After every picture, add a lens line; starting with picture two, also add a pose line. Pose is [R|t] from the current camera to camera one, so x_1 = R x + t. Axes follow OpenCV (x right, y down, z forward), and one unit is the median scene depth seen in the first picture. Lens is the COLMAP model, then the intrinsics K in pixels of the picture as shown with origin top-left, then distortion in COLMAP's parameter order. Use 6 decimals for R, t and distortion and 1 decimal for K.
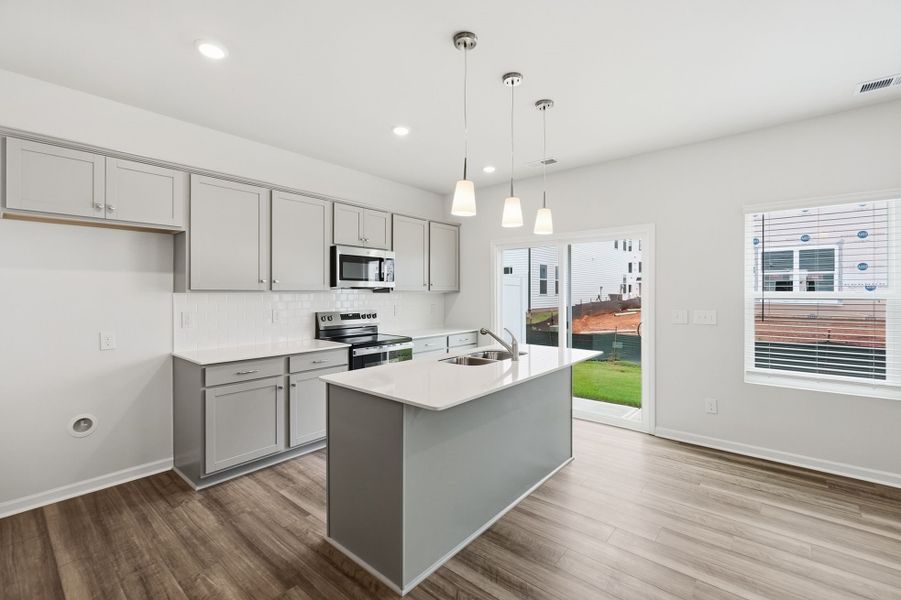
lens RADIAL K [[389.0, 0, 450.9], [0, 389.0, 292.3], [0, 0, 1]] dist [-0.004772, 0.000116]
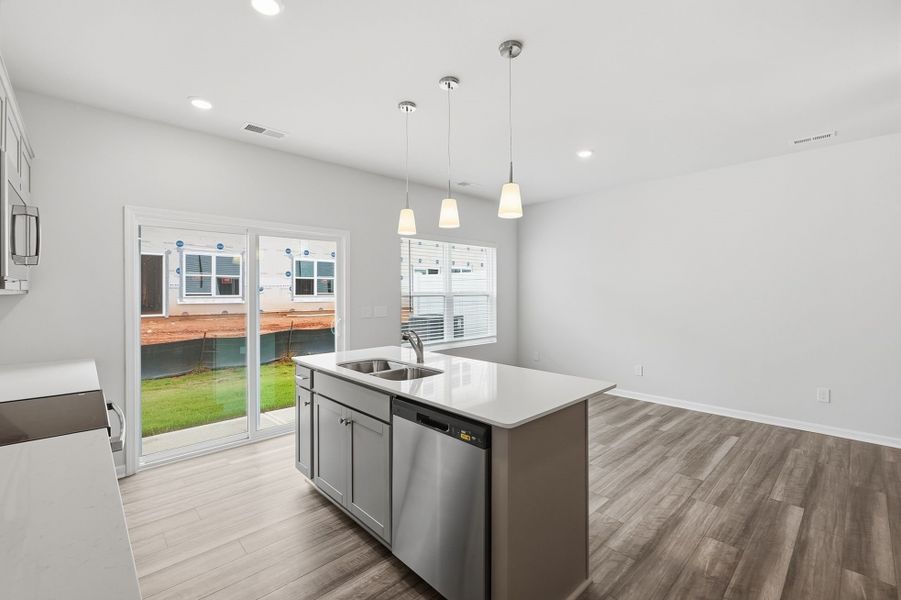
lens RADIAL K [[389.0, 0, 449.6], [0, 389.0, 297.6], [0, 0, 1]] dist [-0.004772, 0.000116]
pose [[0.114551, -0.014887, 0.993306, -0.520625], [0.001275, 0.999889, 0.014839, 0.000532], [-0.993417, -0.000433, 0.114558, 0.435628]]
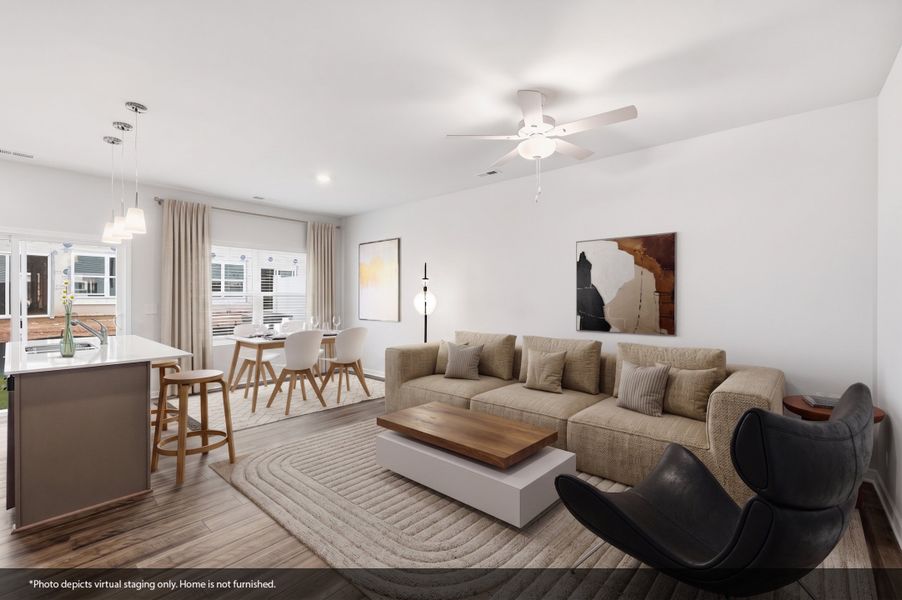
lens RADIAL K [[389.4, 0, 445.8], [0, 389.4, 301.5], [0, 0, 1]] dist [-0.004772, 0.000116]
pose [[0.026276, -0.014301, 0.999552, -0.673727], [-0.003656, 0.999890, 0.014402, 0.011717], [-0.999648, -0.004032, 0.026221, -0.131168]]
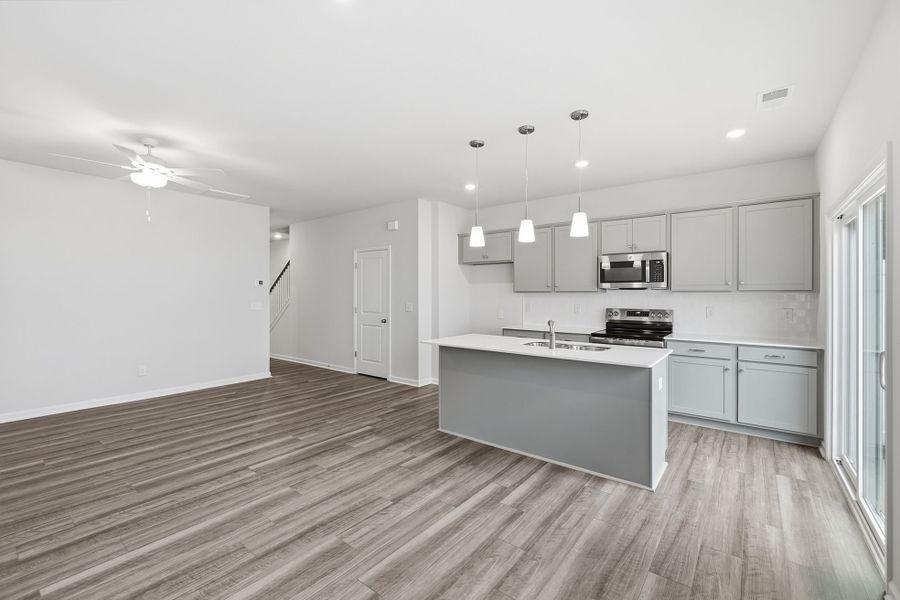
lens RADIAL K [[388.5, 0, 451.3], [0, 388.5, 294.9], [0, 0, 1]] dist [-0.004772, 0.000116]
pose [[0.040686, 0.003919, -0.999164, 0.783248], [0.000264, 0.999992, 0.003933, 0.003267], [0.999172, -0.000424, 0.040685, 0.327550]]
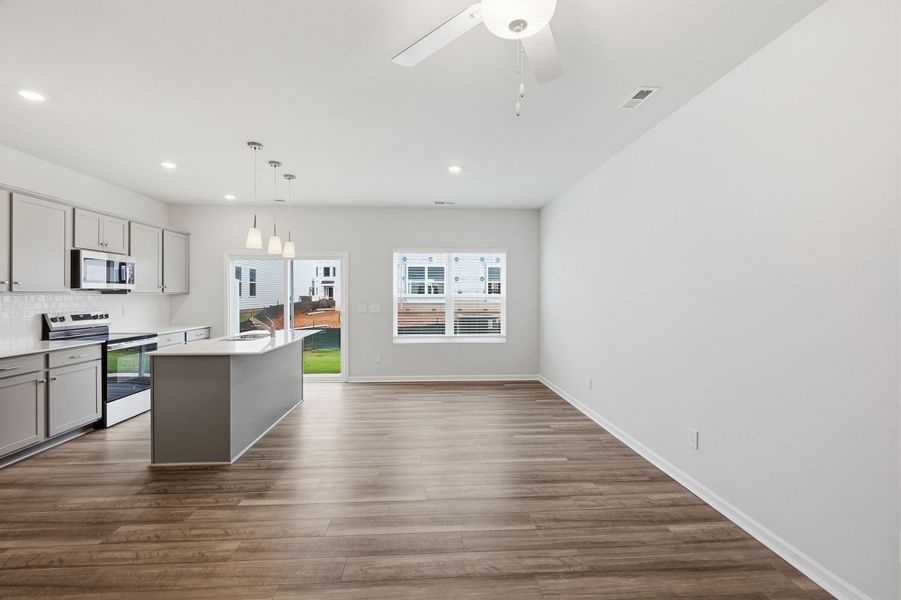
lens RADIAL K [[389.0, 0, 445.7], [0, 389.0, 298.6], [0, 0, 1]] dist [-0.004772, 0.000116]
pose [[0.724509, -0.006728, 0.689232, -0.295961], [-0.000683, 0.999945, 0.010479, 0.001589], [-0.689265, -0.008063, 0.724465, -0.448311]]
